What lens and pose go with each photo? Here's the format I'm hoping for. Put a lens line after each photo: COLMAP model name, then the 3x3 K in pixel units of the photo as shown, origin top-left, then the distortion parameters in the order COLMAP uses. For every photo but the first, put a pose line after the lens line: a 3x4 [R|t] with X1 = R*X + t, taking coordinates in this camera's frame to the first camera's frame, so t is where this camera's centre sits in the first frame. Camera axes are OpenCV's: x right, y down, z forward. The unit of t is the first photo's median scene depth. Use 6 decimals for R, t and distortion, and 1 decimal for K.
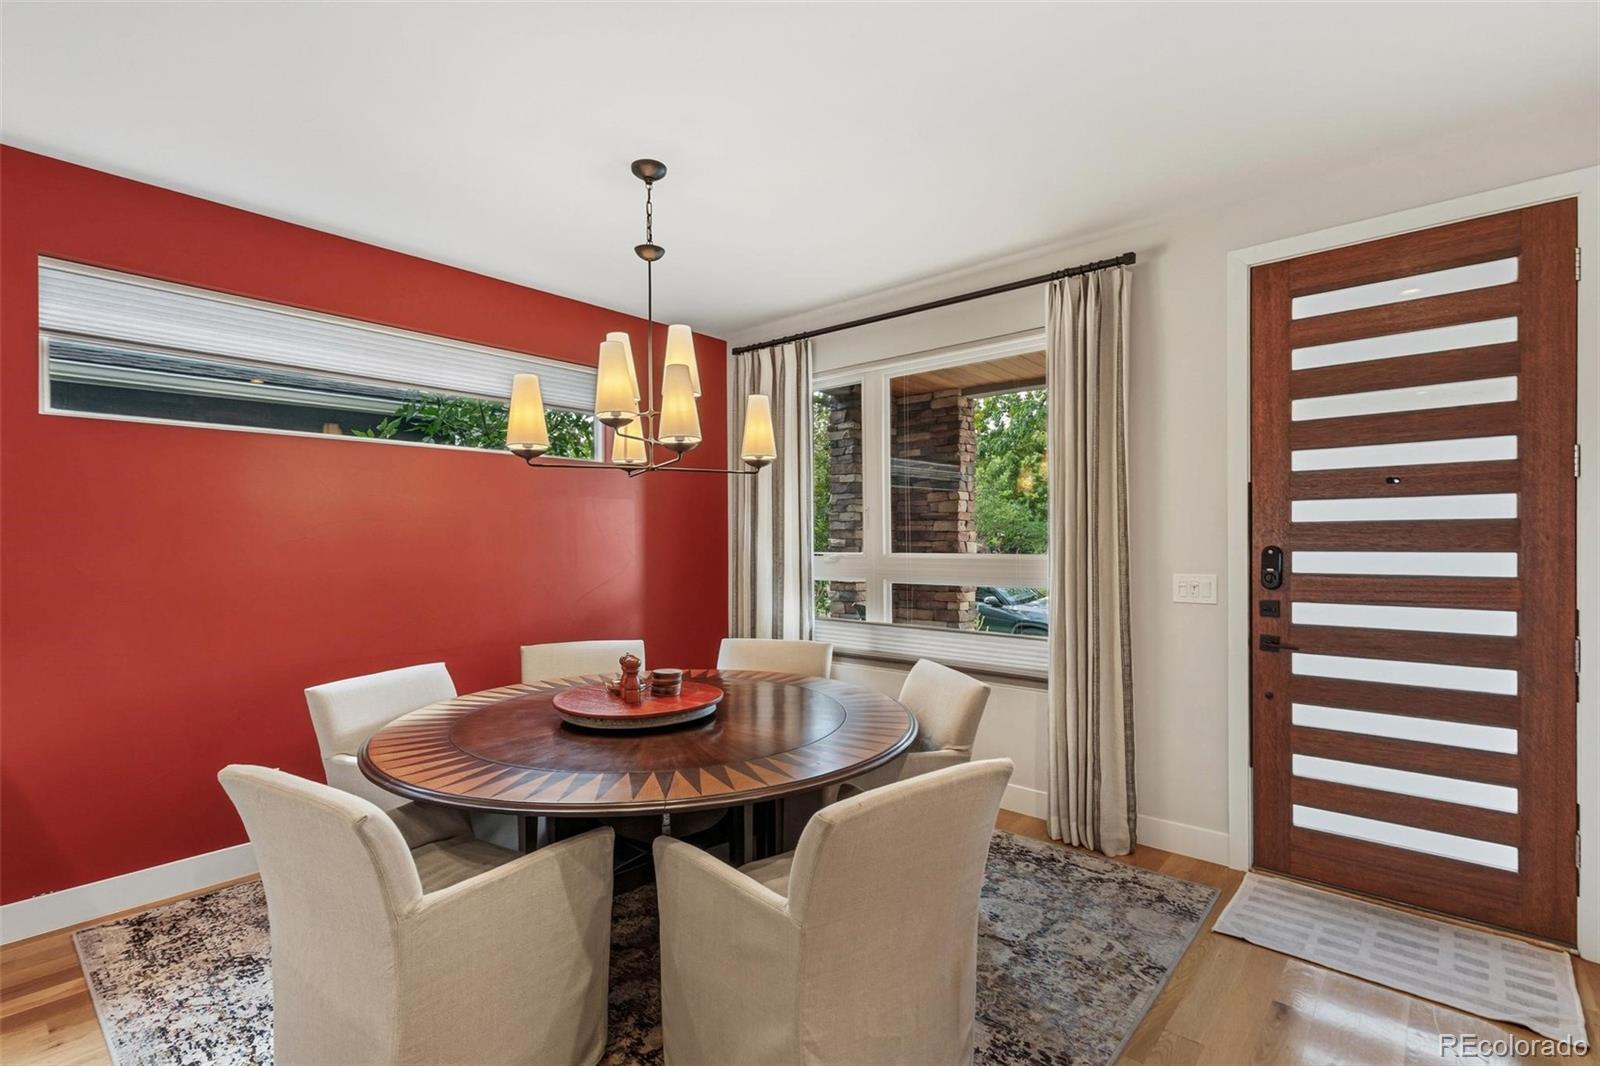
lens RADIAL K [[738.6, 0, 797.7], [0, 738.6, 539.0], [0, 0, 1]] dist [0.002678, 0.000195]
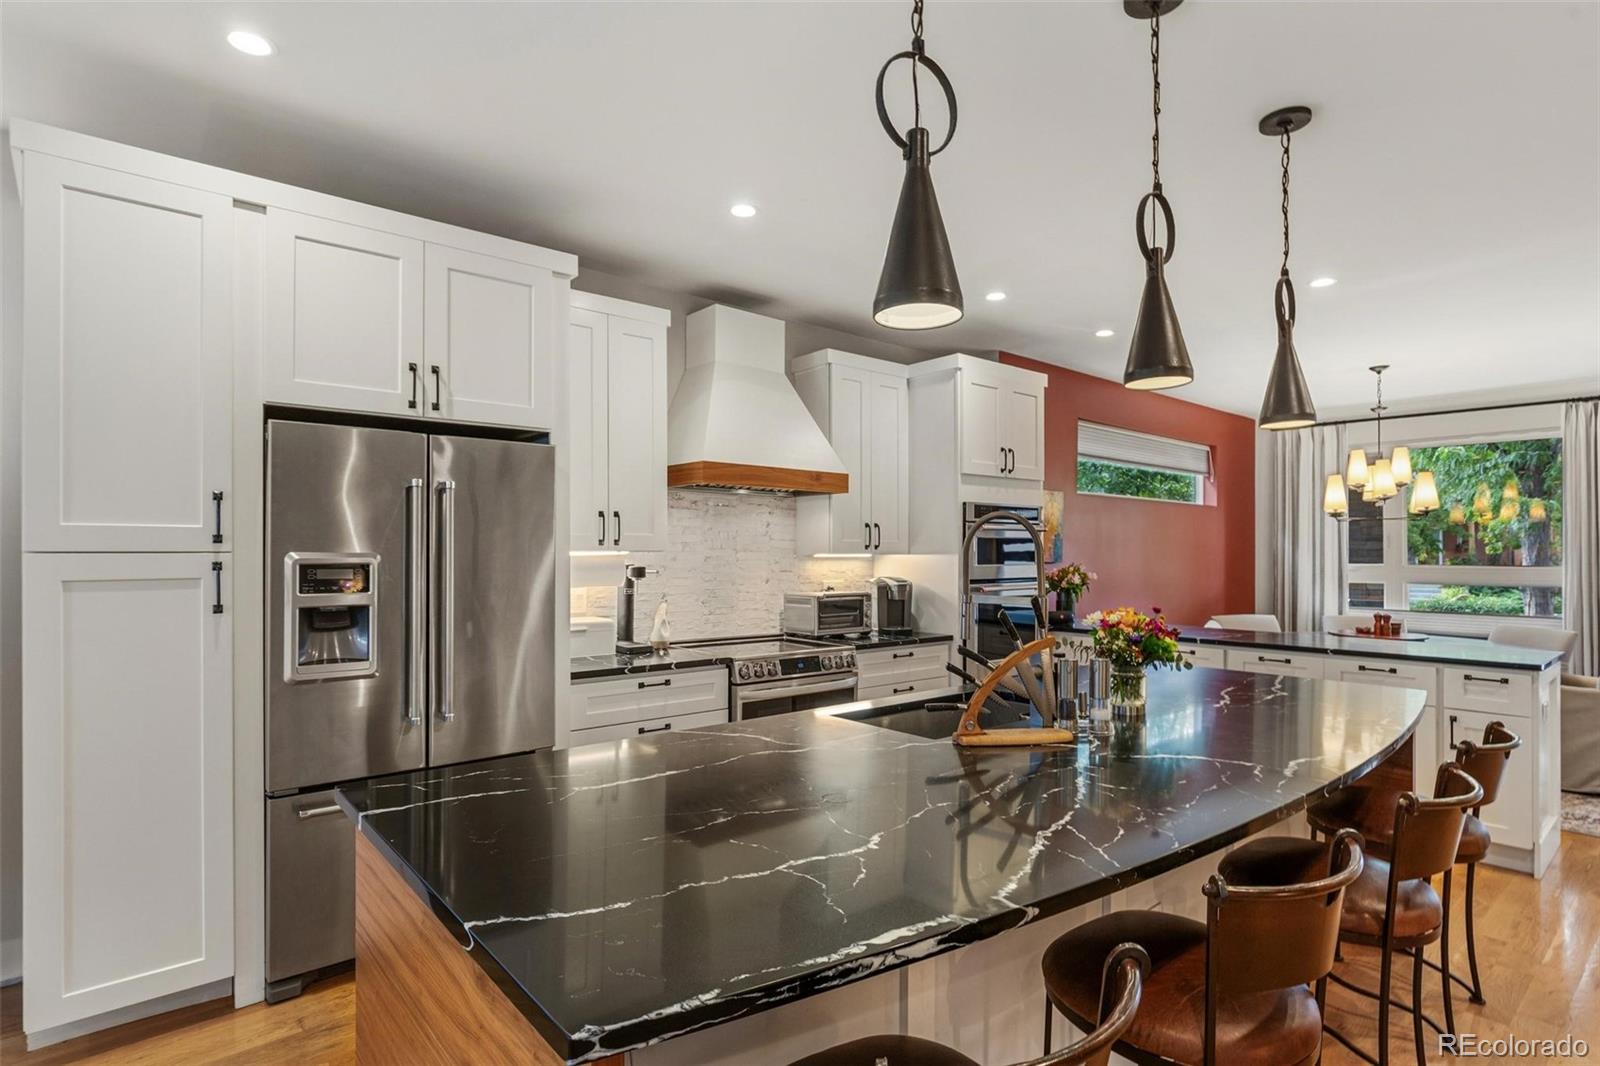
lens RADIAL K [[815.3, 0, 806.9], [0, 815.3, 557.6], [0, 0, 1]] dist [-0.002510, 0.000092]
pose [[0.988108, 0.010296, -0.153417, -1.267766], [-0.009149, 0.999925, 0.008176, 0.003492], [0.153489, -0.006675, 0.988128, -1.277085]]
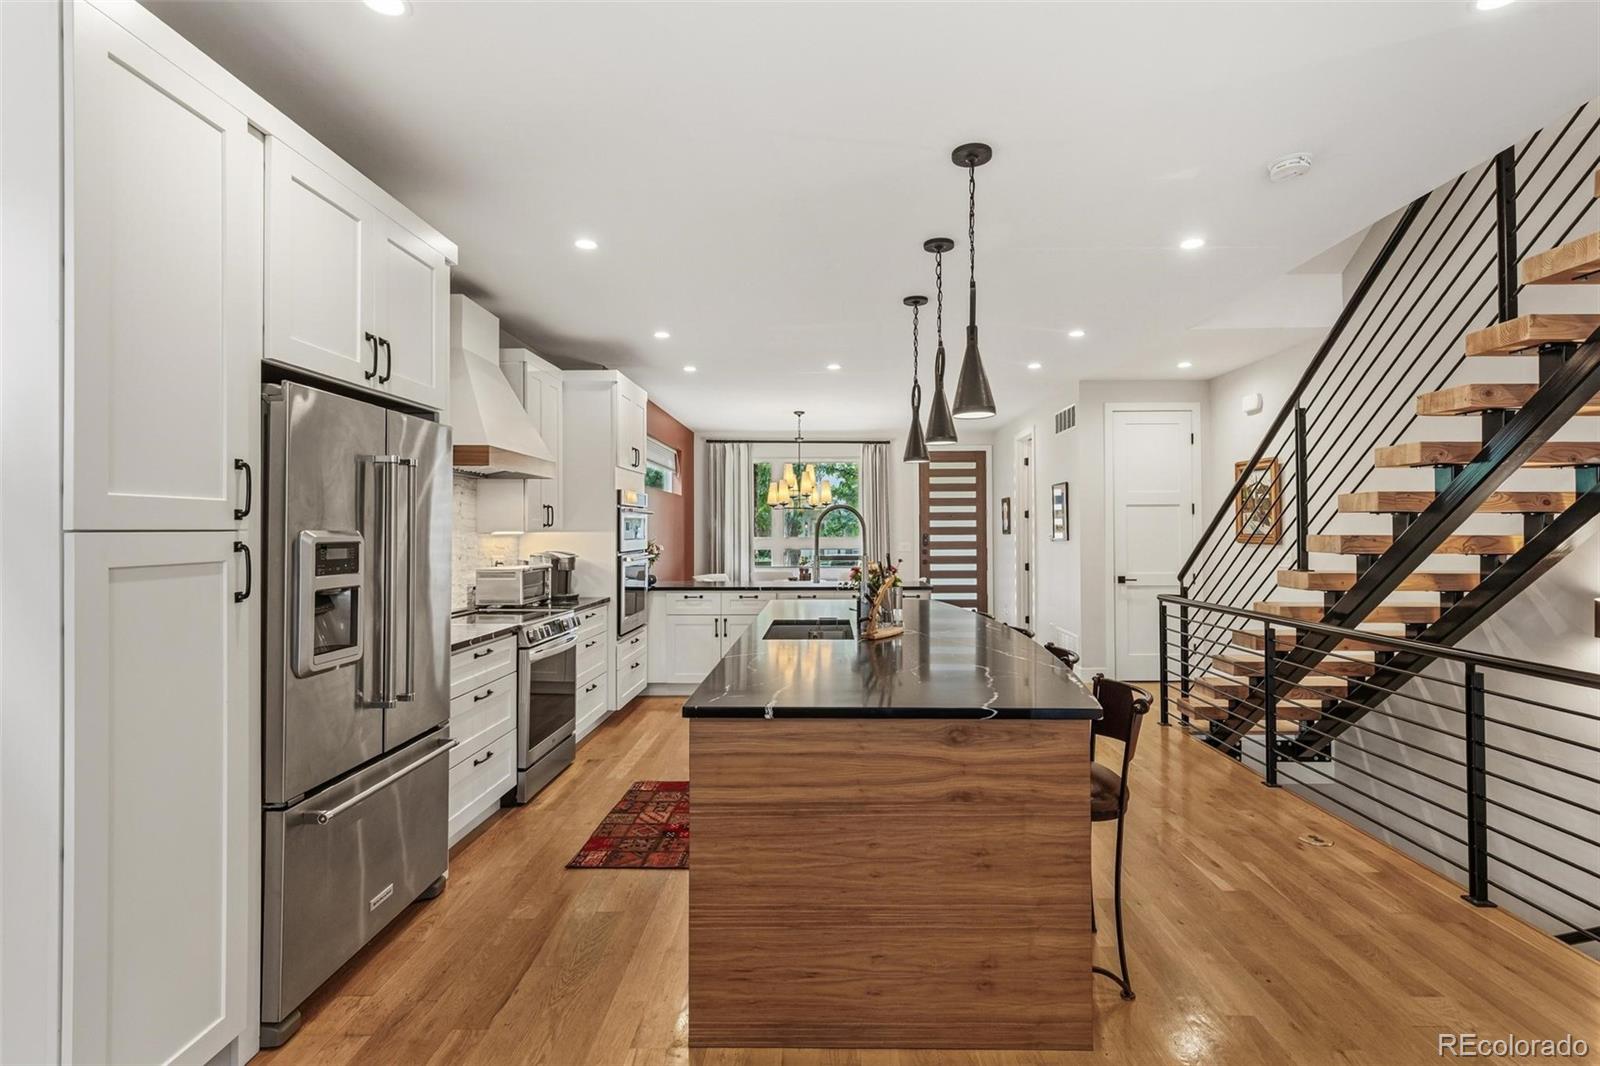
lens RADIAL K [[755.6, 0, 831.2], [0, 755.6, 527.2], [0, 0, 1]] dist [0.013273, 0.000014]
pose [[0.756033, 0.008314, 0.654481, -1.998461], [-0.003785, 0.999958, -0.008330, 0.010739], [-0.654523, 0.003820, 0.756033, -1.379193]]
